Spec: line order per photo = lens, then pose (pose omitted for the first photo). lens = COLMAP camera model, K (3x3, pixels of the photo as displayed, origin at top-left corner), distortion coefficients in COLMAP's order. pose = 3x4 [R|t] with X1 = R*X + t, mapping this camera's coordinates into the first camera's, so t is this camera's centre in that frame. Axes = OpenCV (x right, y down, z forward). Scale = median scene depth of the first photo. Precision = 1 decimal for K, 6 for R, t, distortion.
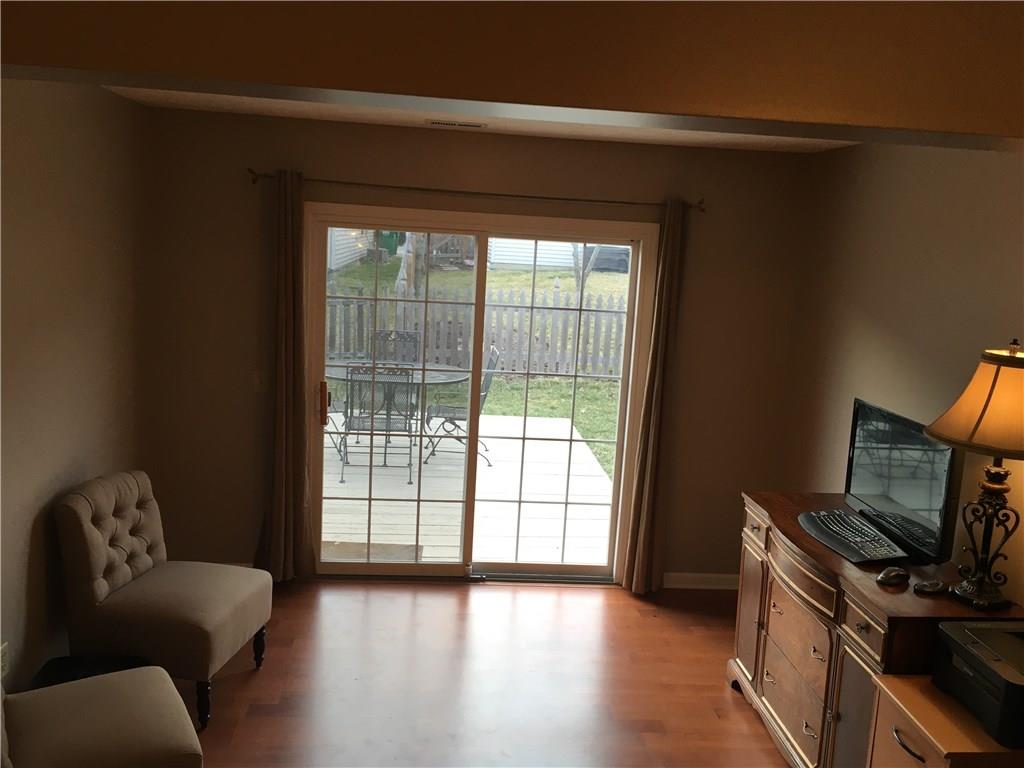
lens RADIAL K [[871.7, 0, 511.8], [0, 871.7, 385.6], [0, 0, 1]] dist [0.075666, -0.101758]
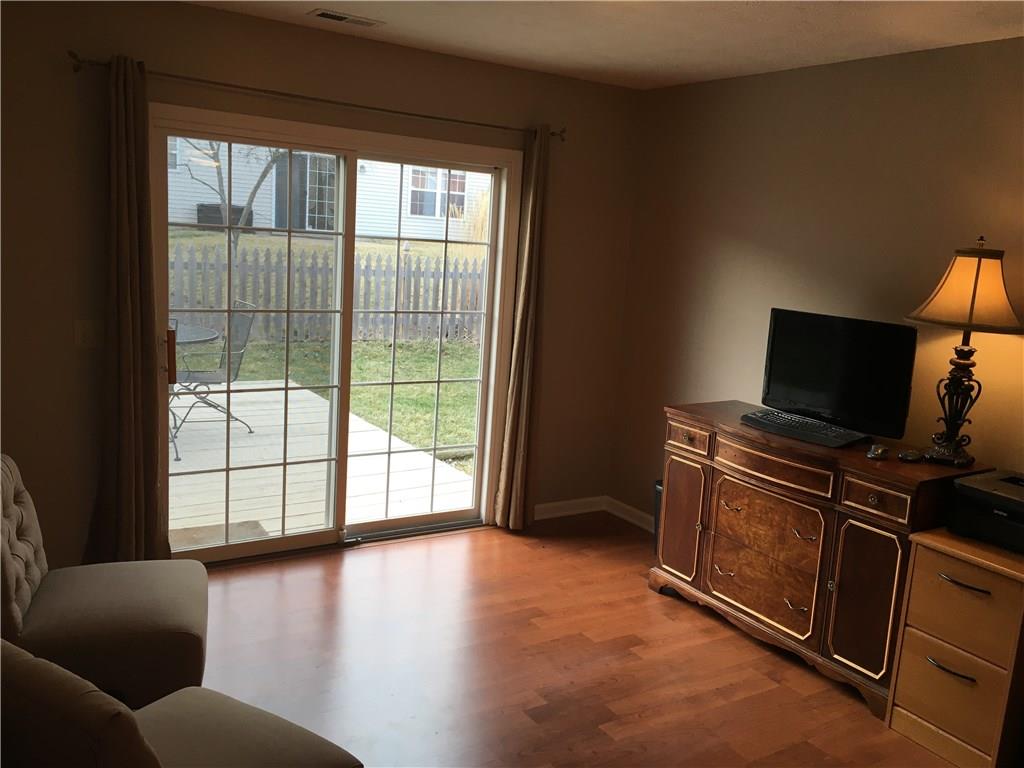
lens RADIAL K [[871.7, 0, 509.7], [0, 871.7, 386.3], [0, 0, 1]] dist [0.075666, -0.101758]
pose [[0.883997, -0.082046, 0.460236, -0.309575], [0.066138, 0.996526, 0.050617, 0.025847], [-0.462790, -0.014306, 0.886352, 0.131633]]
